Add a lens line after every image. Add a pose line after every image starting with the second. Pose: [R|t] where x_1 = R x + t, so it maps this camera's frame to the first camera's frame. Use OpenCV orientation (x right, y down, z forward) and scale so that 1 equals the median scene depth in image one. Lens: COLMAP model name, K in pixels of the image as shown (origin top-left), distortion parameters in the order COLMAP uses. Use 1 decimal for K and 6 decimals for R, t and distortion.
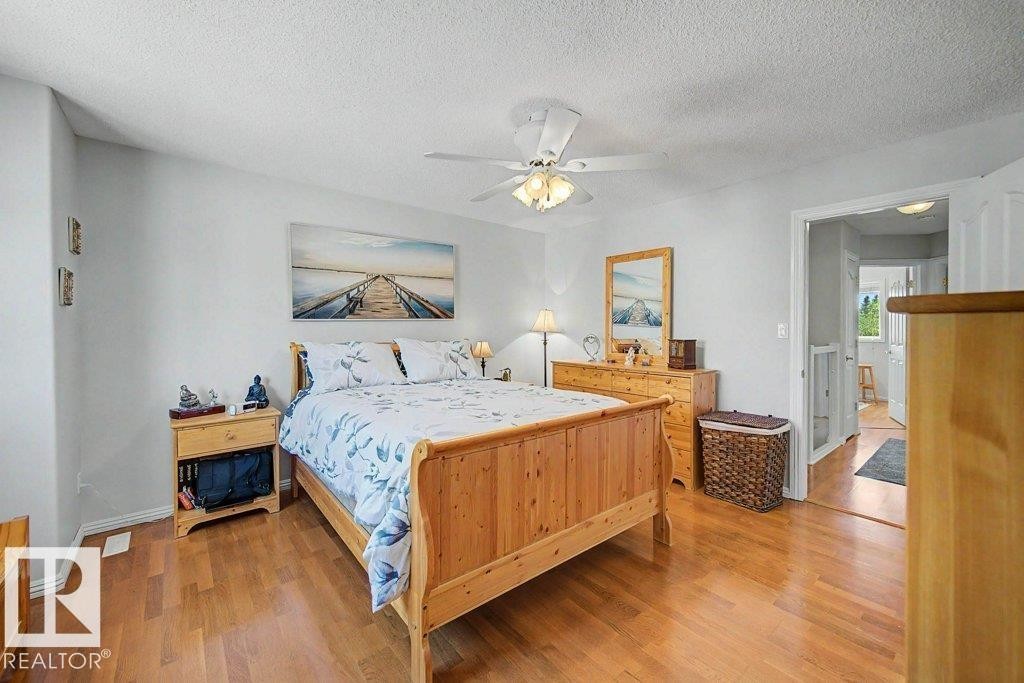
lens RADIAL K [[414.3, 0, 513.7], [0, 414.3, 343.3], [0, 0, 1]] dist [0.000160, -0.000006]
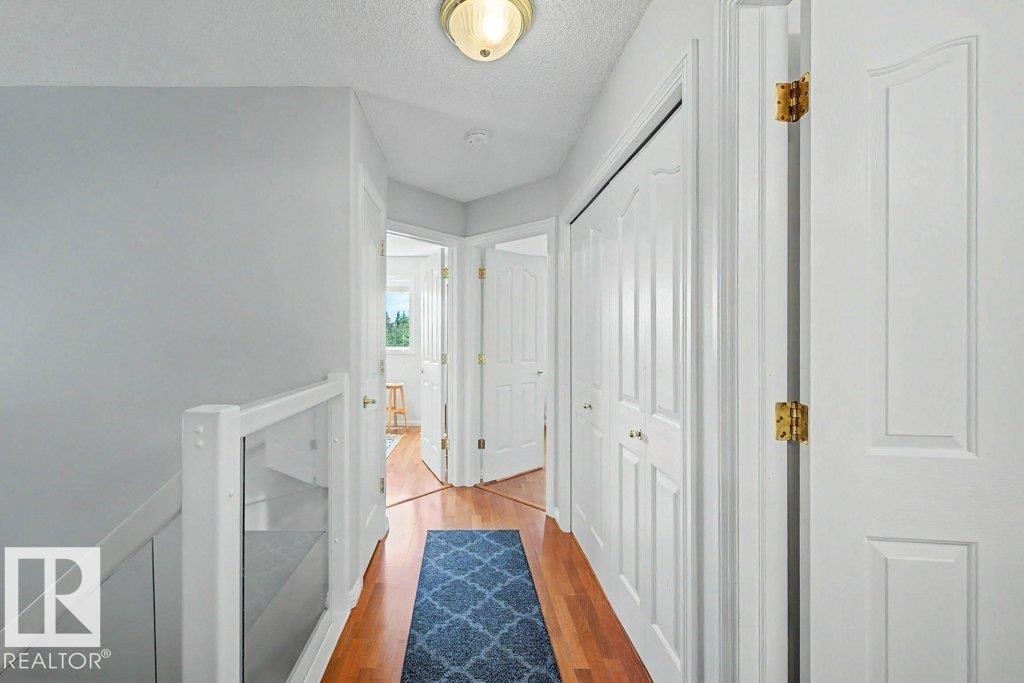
lens RADIAL K [[438.5, 0, 501.2], [0, 438.5, 336.6], [0, 0, 1]] dist [0.000344, 0.000234]
pose [[0.590305, 0.008789, 0.807133, 0.561773], [0.020290, 0.999463, -0.025722, -0.023040], [-0.806925, 0.031561, 0.589810, 0.661176]]
